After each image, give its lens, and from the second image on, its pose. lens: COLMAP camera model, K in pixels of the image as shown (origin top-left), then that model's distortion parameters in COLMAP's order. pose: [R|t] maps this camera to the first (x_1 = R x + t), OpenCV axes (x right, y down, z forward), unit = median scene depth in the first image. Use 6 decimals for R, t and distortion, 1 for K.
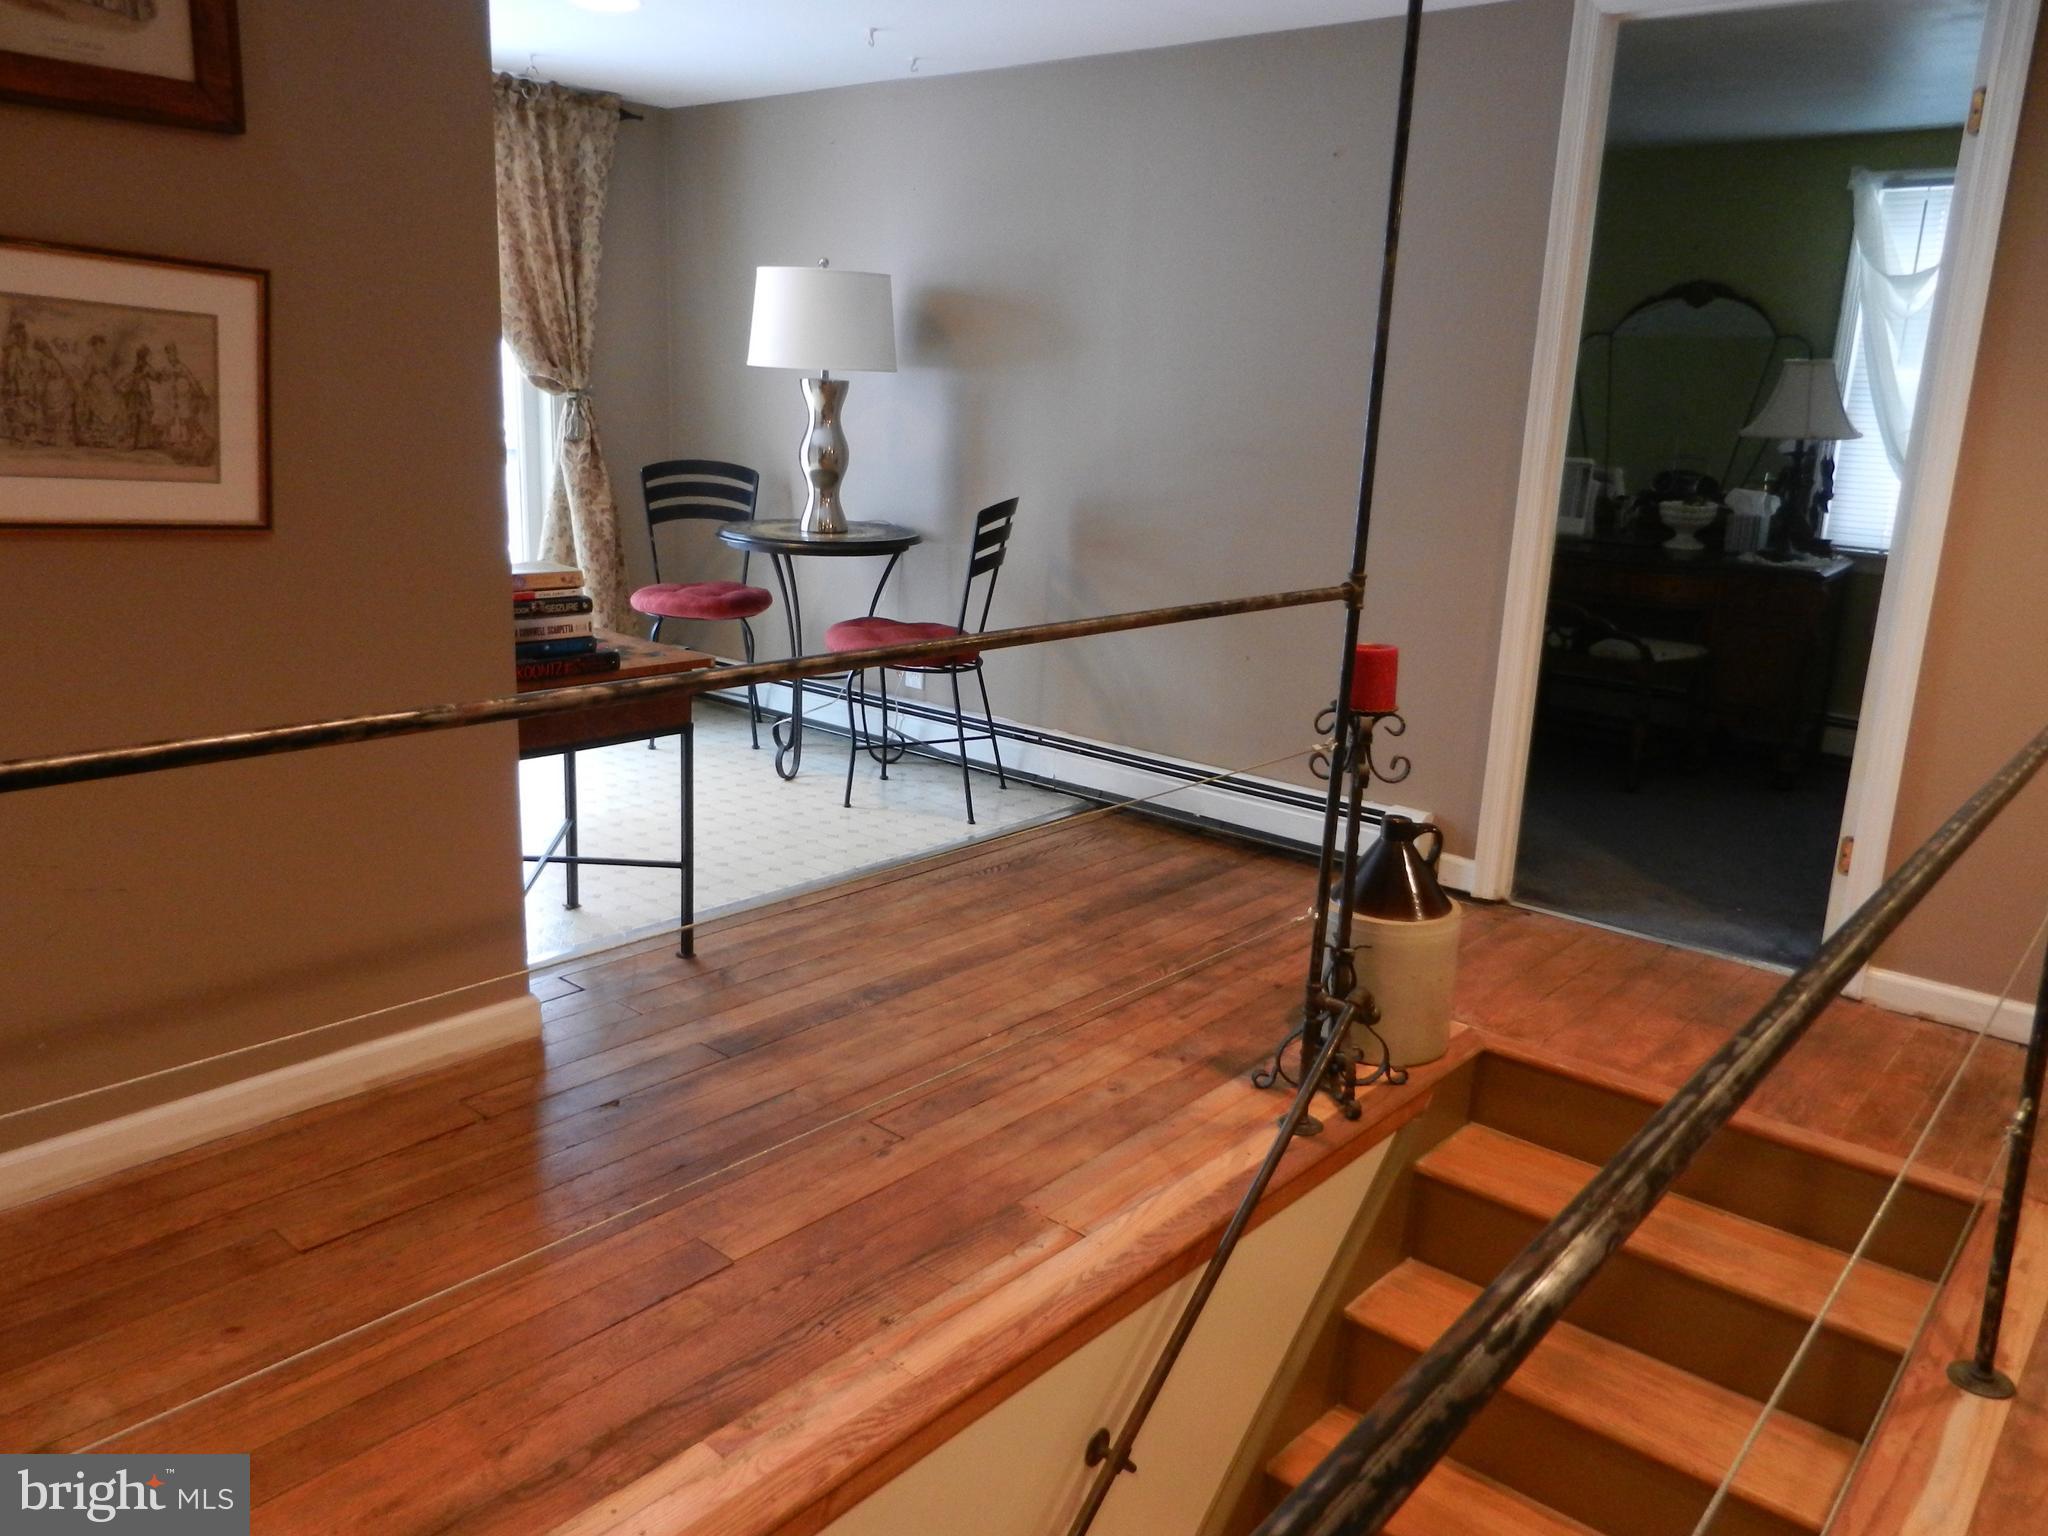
lens RADIAL K [[1520.7, 0, 1028.0], [0, 1520.7, 765.0], [0, 0, 1]] dist [0.003425, 0.001560]
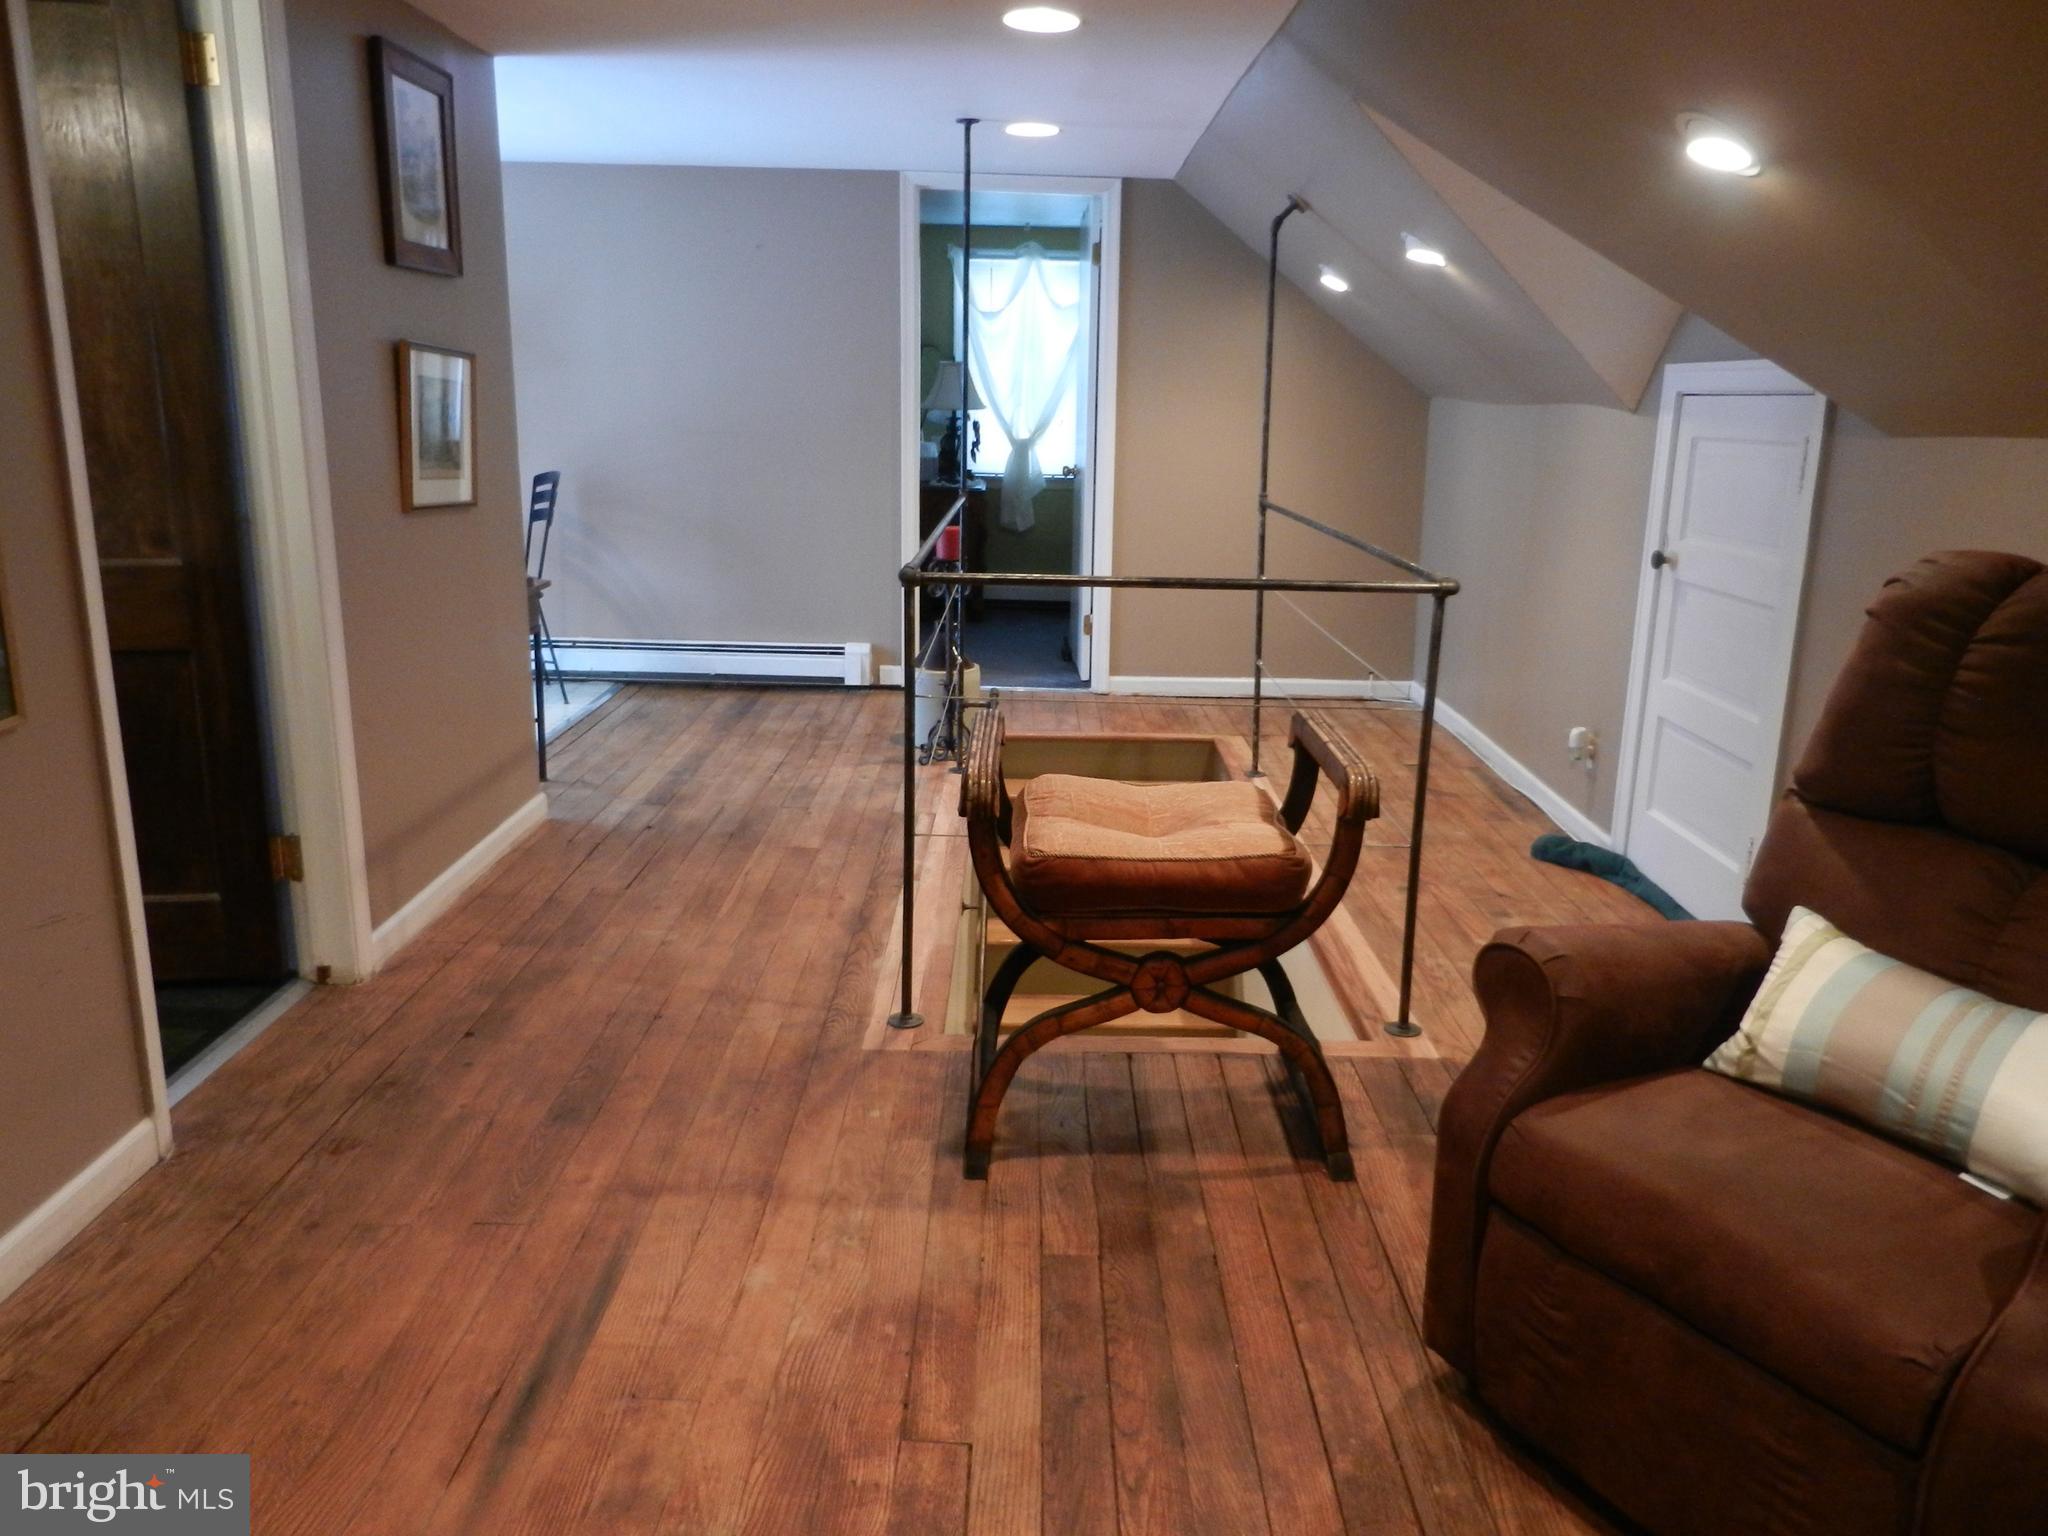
lens RADIAL K [[1555.9, 0, 1024.0], [0, 1555.9, 768.0], [0, 0, 1]] dist [0.001743, 0.000845]
pose [[0.767222, -0.179101, 0.615868, -1.219502], [0.163626, 0.983104, 0.082059, 0.098296], [-0.620159, 0.037815, 0.783564, -0.771402]]
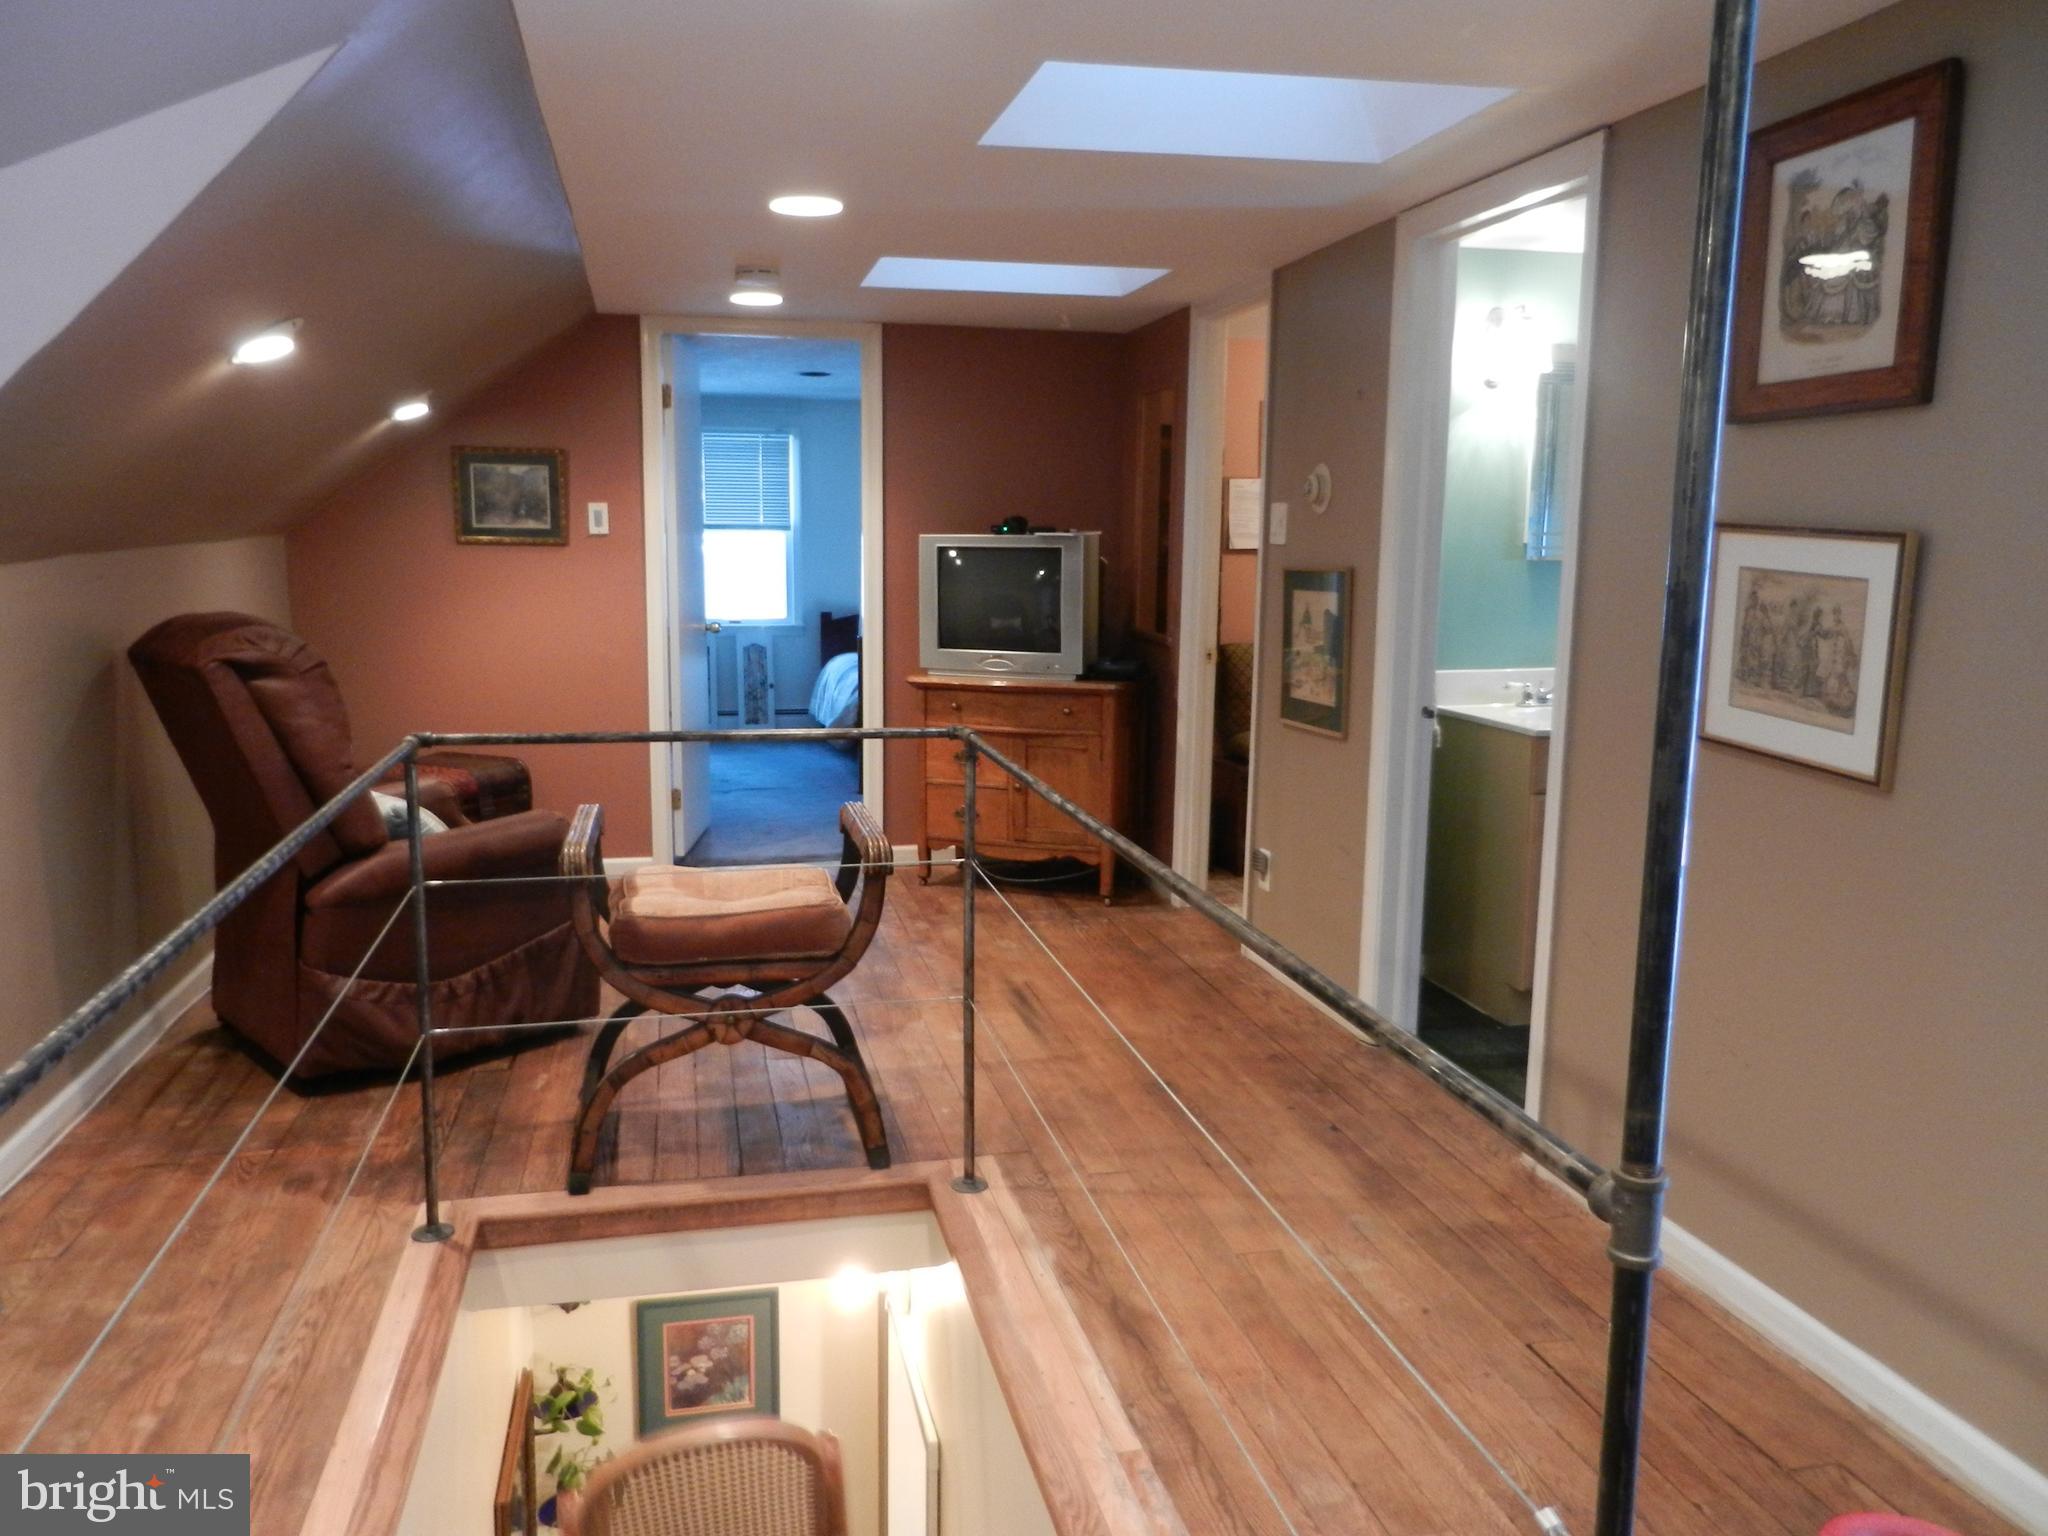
lens RADIAL K [[1520.7, 0, 1028.0], [0, 1520.7, 765.0], [0, 0, 1]] dist [0.003425, 0.001560]
pose [[-0.598566, 0.070736, -0.797945, 0.657757], [-0.225779, 0.940815, 0.252765, -0.310684], [0.768598, 0.331456, -0.547169, 1.176663]]
